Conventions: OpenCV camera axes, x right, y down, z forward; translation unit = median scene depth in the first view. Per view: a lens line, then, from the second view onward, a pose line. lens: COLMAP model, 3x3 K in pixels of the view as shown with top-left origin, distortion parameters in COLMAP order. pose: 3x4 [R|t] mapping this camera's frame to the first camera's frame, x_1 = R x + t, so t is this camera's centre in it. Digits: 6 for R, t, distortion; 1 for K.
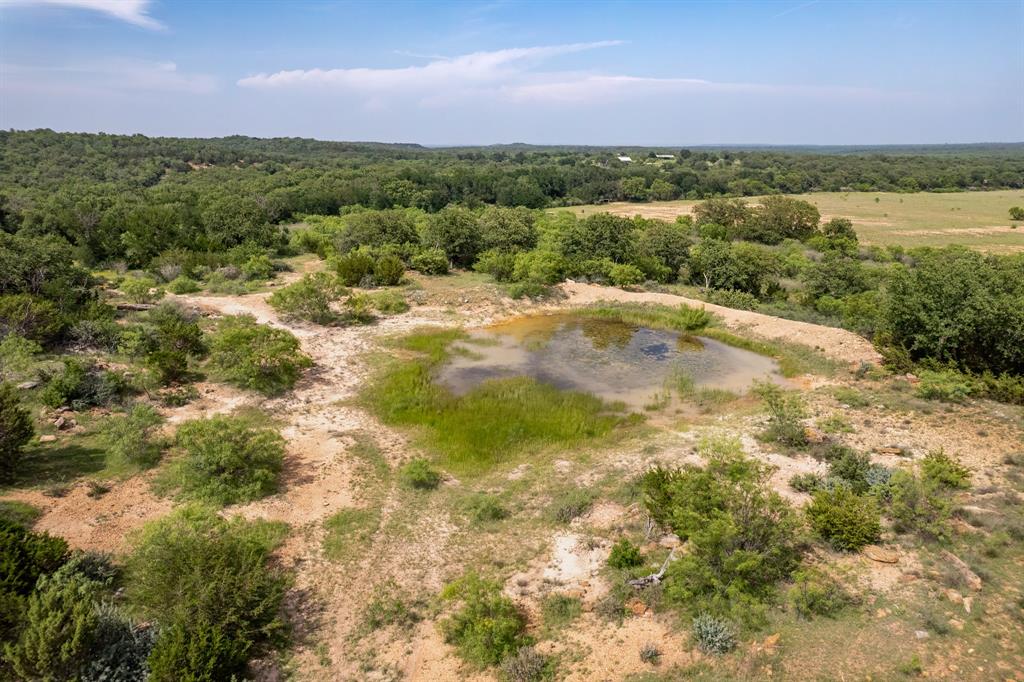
lens RADIAL K [[658.8, 0, 512.0], [0, 658.8, 341.0], [0, 0, 1]] dist [-0.079680, 0.068970]
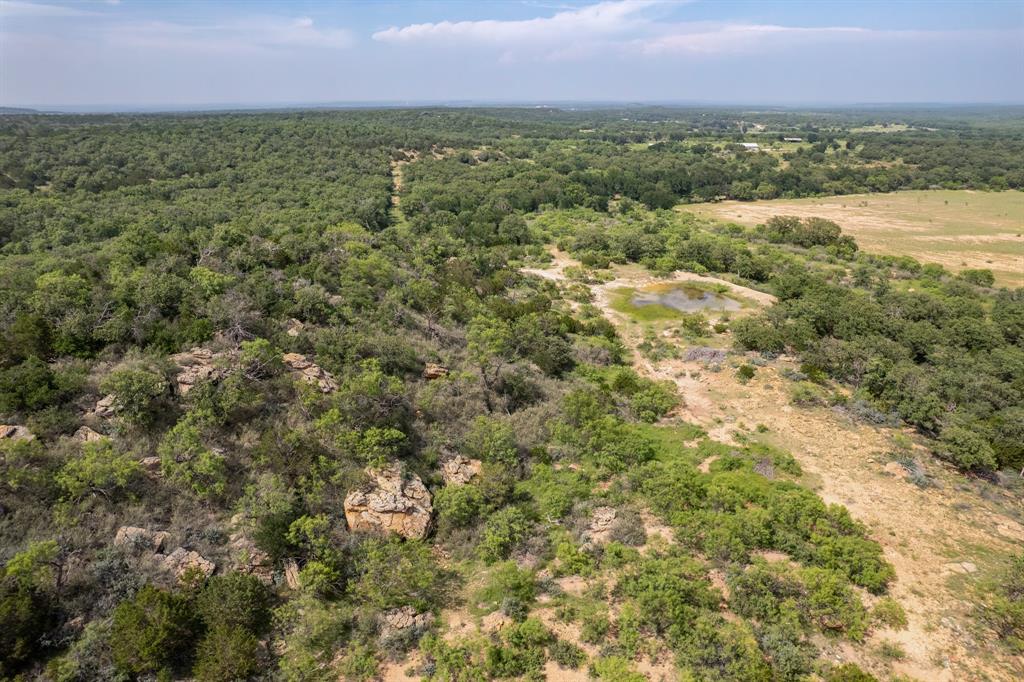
lens RADIAL K [[658.8, 0, 512.0], [0, 658.8, 341.0], [0, 0, 1]] dist [-0.079680, 0.068970]
pose [[0.981000, 0.067277, -0.181969, -0.022300], [-0.055449, 0.996051, 0.069332, 0.013868], [0.185915, -0.057925, 0.980857, -0.594589]]
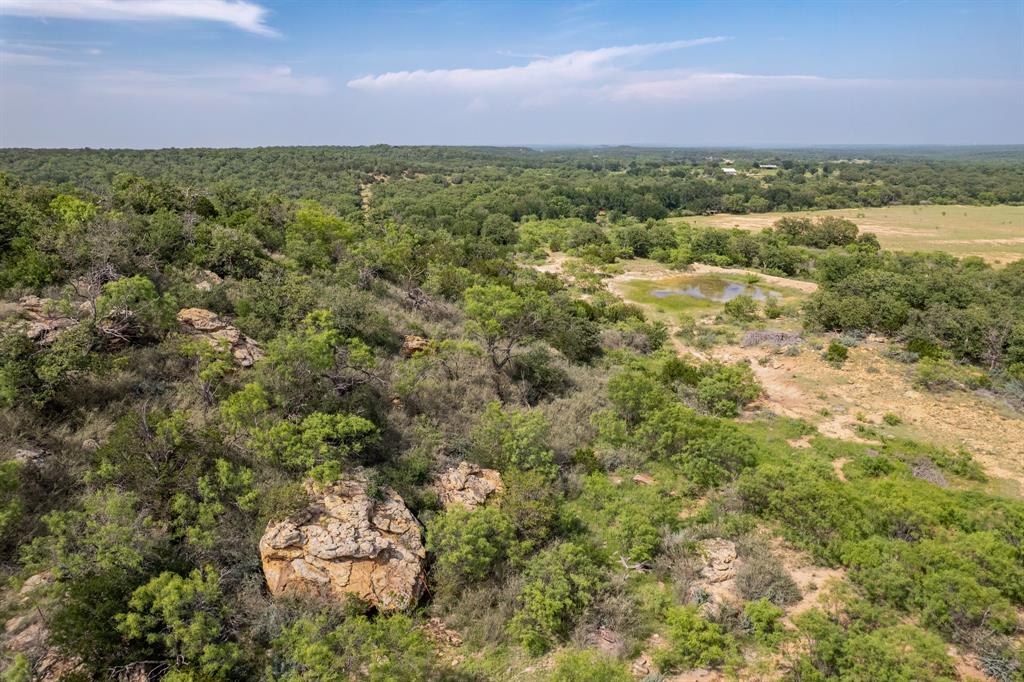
lens RADIAL K [[658.8, 0, 512.0], [0, 658.8, 341.0], [0, 0, 1]] dist [-0.079680, 0.068970]
pose [[0.988916, 0.038857, -0.143302, -0.071676], [-0.038695, 0.999243, 0.003917, 0.066828], [0.143346, 0.001672, 0.989671, -0.449713]]
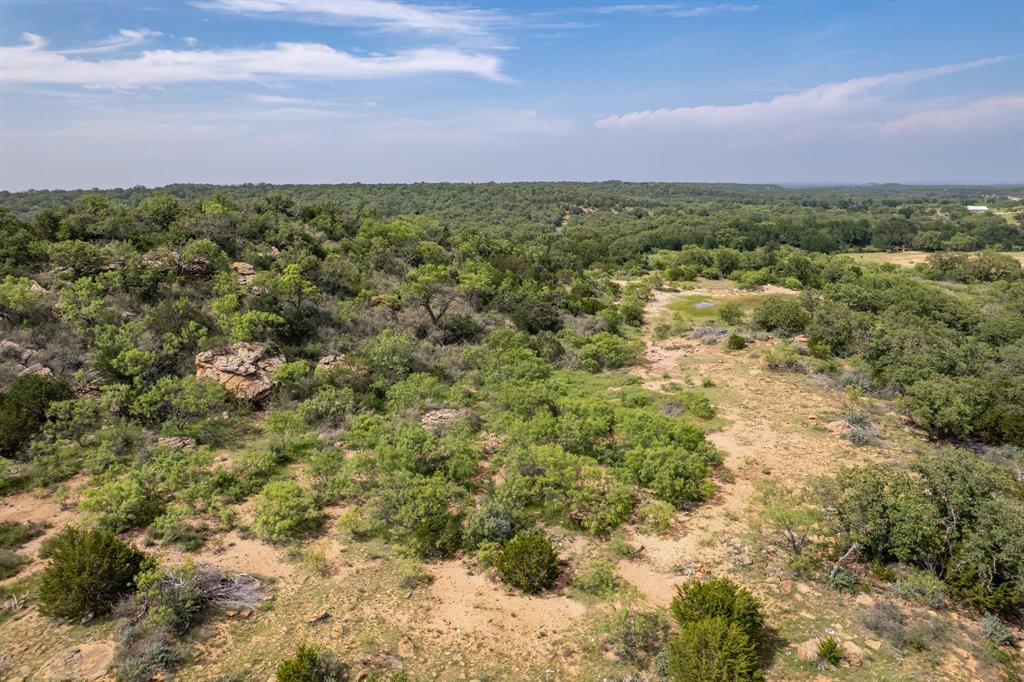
lens RADIAL K [[658.8, 0, 512.0], [0, 658.8, 341.0], [0, 0, 1]] dist [-0.079680, 0.068970]
pose [[0.865473, 0.109251, -0.488897, 0.167484], [-0.134753, 0.990731, -0.017156, 0.097907], [0.482491, 0.080728, 0.872173, -0.516601]]
